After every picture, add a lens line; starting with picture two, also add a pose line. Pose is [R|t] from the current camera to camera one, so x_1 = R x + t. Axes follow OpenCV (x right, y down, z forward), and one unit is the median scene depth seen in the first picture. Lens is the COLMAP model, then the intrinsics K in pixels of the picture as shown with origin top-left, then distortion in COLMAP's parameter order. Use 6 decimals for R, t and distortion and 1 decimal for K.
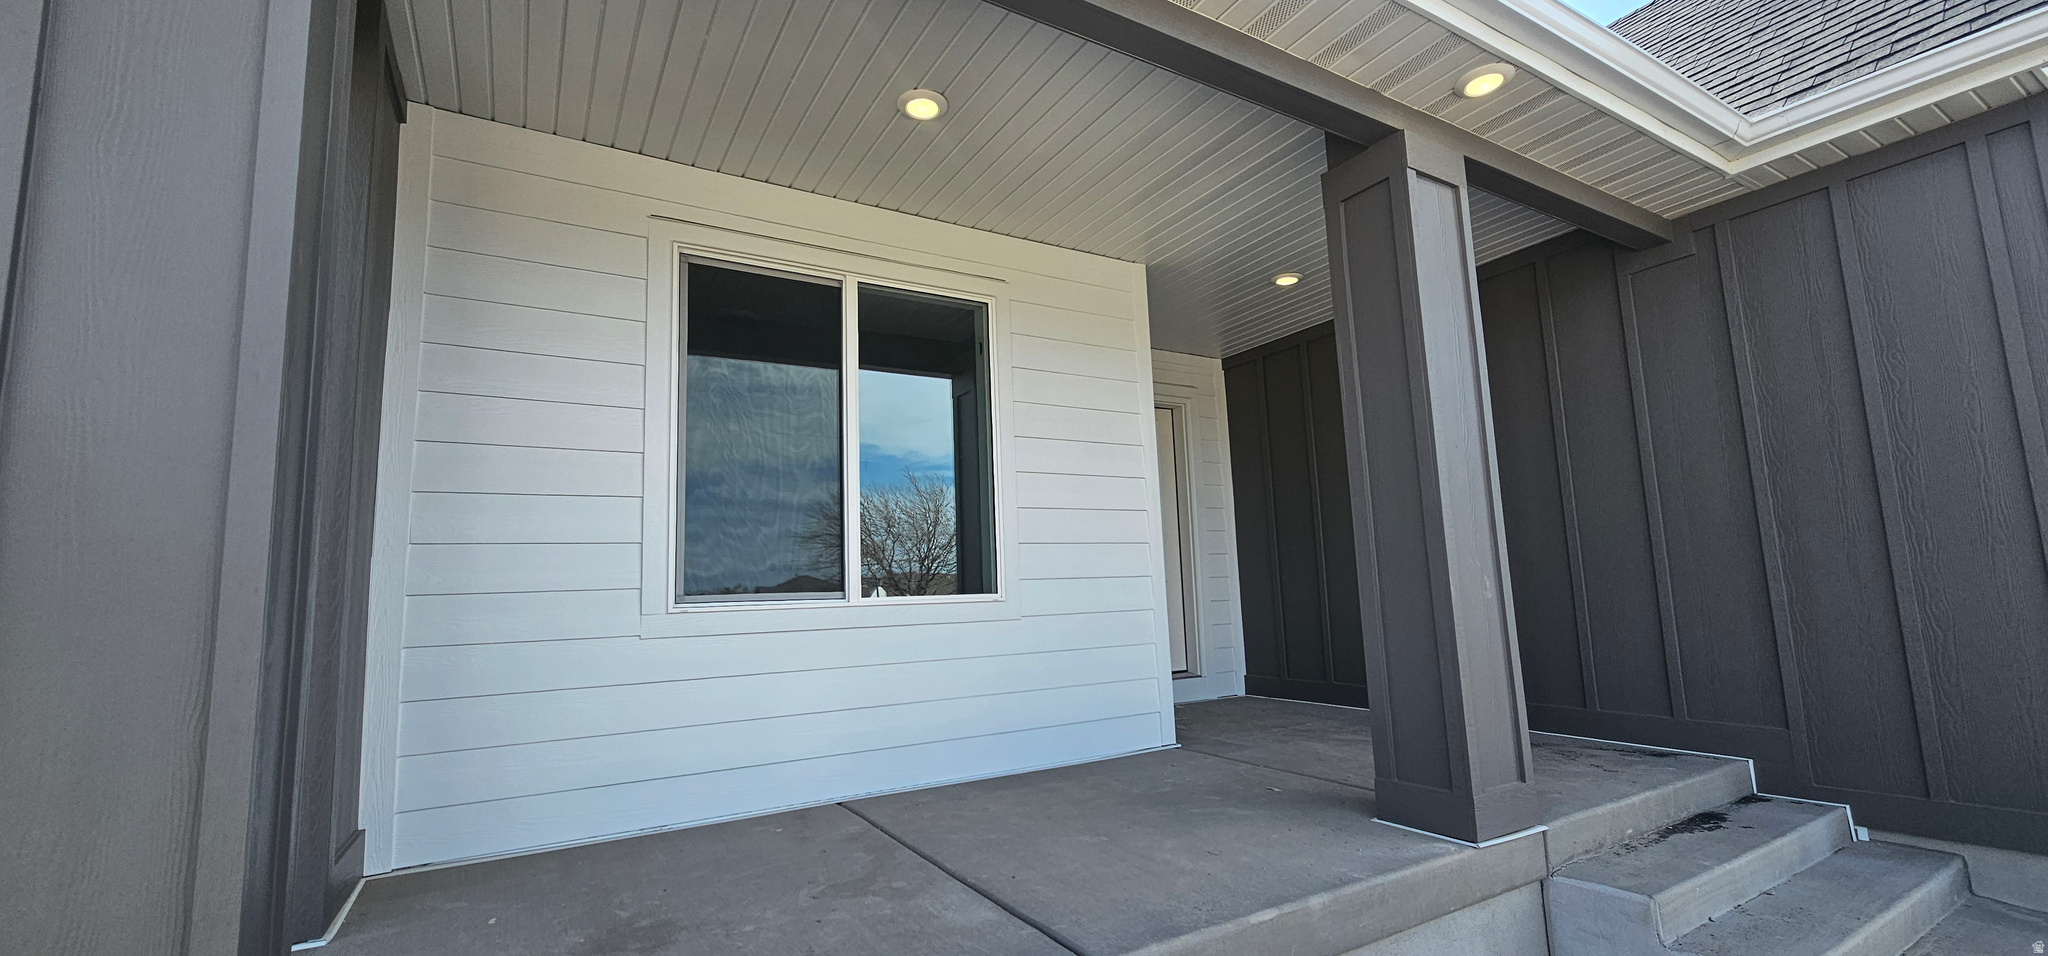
lens RADIAL K [[877.5, 0, 1024.0], [0, 877.5, 478.0], [0, 0, 1]] dist [-0.008107, 0.004028]
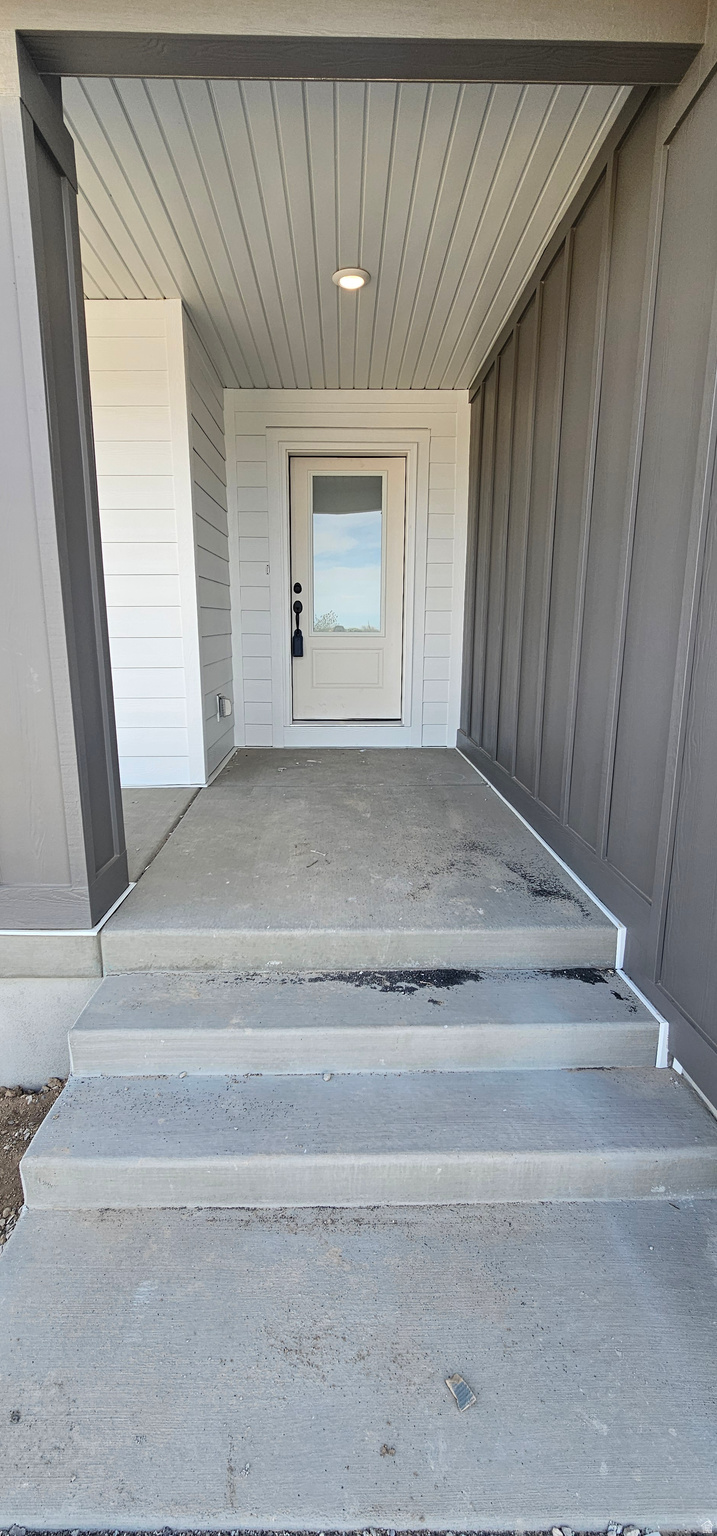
lens RADIAL K [[658.2, 0, 345.3], [0, 658.2, 759.0], [0, 0, 1]] dist [-0.008107, 0.004028]
pose [[0.850624, 0.133952, -0.508425, 1.137219], [0.043267, 0.945888, 0.321596, 0.000229], [0.523992, -0.295555, 0.798799, 0.608780]]
